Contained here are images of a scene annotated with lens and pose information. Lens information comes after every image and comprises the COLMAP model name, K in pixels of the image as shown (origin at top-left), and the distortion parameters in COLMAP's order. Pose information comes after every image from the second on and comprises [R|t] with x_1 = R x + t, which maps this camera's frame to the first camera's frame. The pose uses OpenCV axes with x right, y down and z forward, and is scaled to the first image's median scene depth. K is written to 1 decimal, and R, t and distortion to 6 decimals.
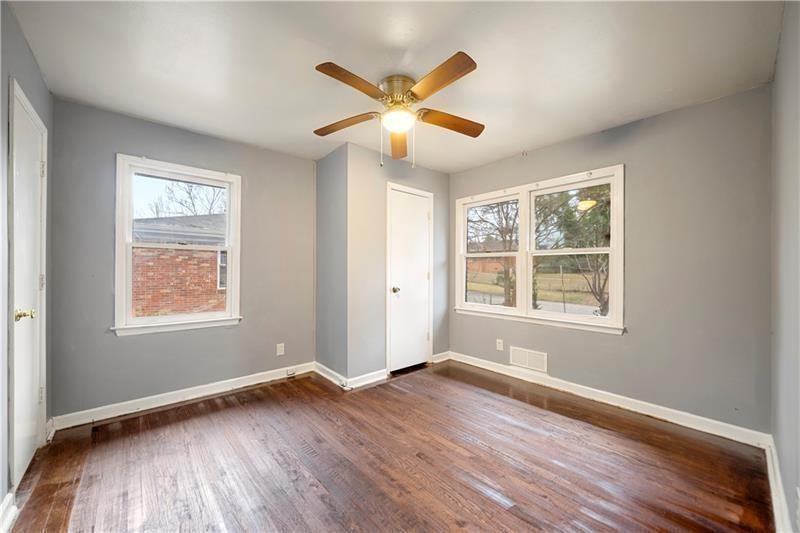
lens RADIAL K [[299.4, 0, 399.9], [0, 299.4, 269.6], [0, 0, 1]] dist [0.000205, -0.000014]
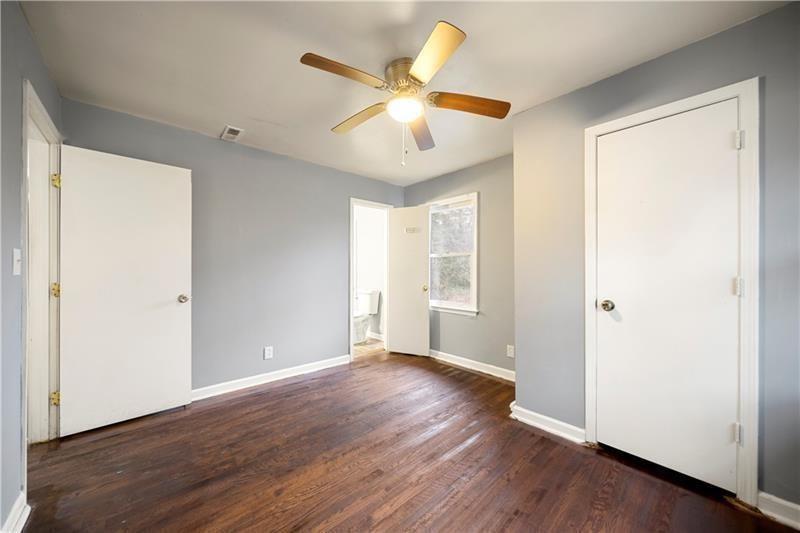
lens RADIAL K [[290.8, 0, 397.0], [0, 290.8, 268.5], [0, 0, 1]] dist [0.001319, 0.000149]
pose [[0.007549, -0.009403, -0.999927, 0.630933], [0.004489, 0.999946, -0.009370, -0.001770], [0.999961, -0.004418, 0.007591, 0.682716]]
